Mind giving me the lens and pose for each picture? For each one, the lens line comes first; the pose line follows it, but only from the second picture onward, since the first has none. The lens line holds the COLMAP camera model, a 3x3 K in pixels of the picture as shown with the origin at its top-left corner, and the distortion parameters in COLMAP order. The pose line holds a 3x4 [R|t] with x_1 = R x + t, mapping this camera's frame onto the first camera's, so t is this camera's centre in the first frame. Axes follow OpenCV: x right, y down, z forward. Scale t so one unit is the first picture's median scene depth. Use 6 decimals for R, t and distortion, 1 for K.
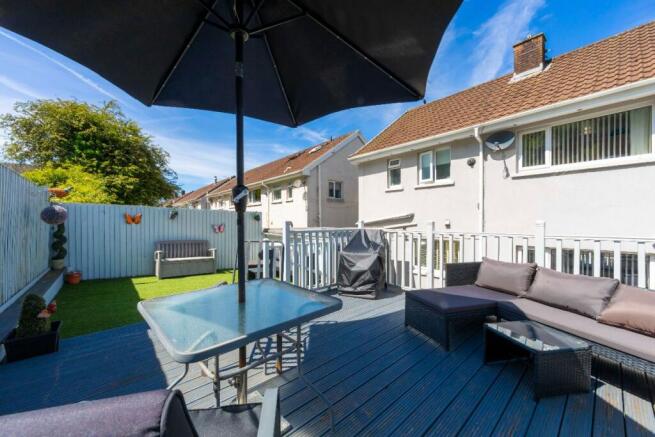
lens RADIAL K [[254.5, 0, 327.5], [0, 254.5, 224.7], [0, 0, 1]] dist [-0.008892, 0.001039]
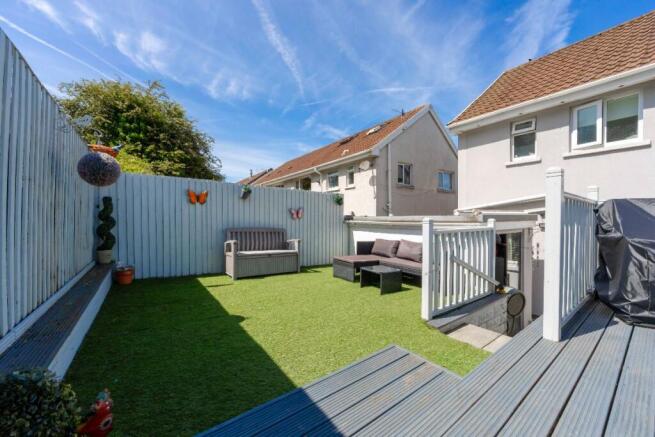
lens RADIAL K [[254.5, 0, 329.2], [0, 254.5, 223.4], [0, 0, 1]] dist [-0.008892, 0.001039]
pose [[0.996397, 0.000813, -0.084813, -0.173831], [-0.000443, 0.999990, 0.004381, 0.027122], [0.084816, -0.004327, 0.996387, 0.158879]]
